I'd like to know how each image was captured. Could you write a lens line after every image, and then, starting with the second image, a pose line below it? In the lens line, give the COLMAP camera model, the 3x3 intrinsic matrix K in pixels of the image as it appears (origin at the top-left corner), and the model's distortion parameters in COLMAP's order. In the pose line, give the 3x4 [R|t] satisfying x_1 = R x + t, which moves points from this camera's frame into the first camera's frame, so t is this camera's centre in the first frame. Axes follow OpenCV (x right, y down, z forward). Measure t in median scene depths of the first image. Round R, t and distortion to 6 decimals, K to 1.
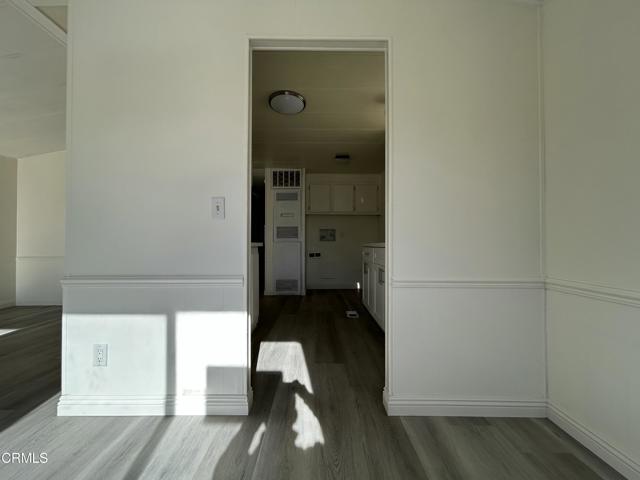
lens RADIAL K [[259.5, 0, 322.6], [0, 259.5, 238.7], [0, 0, 1]] dist [-0.003071, 0.001613]
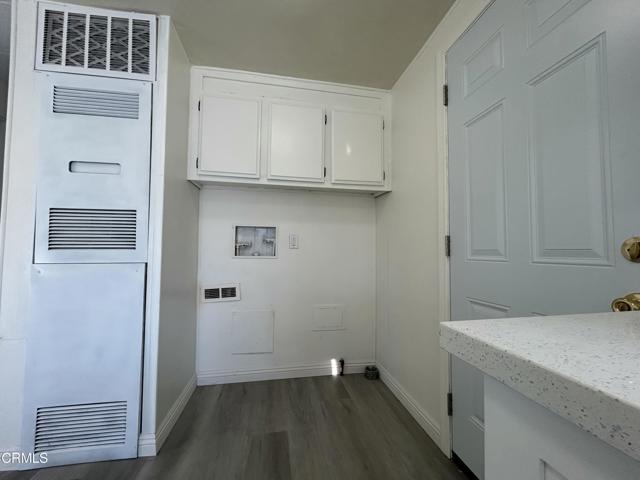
lens RADIAL K [[259.5, 0, 320.3], [0, 259.5, 240.2], [0, 0, 1]] dist [-0.003071, 0.001613]
pose [[0.987082, 0.014480, 0.159563, 0.061311], [-0.010597, 0.999627, -0.025163, -0.007877], [-0.159868, 0.023147, 0.986867, 0.681891]]
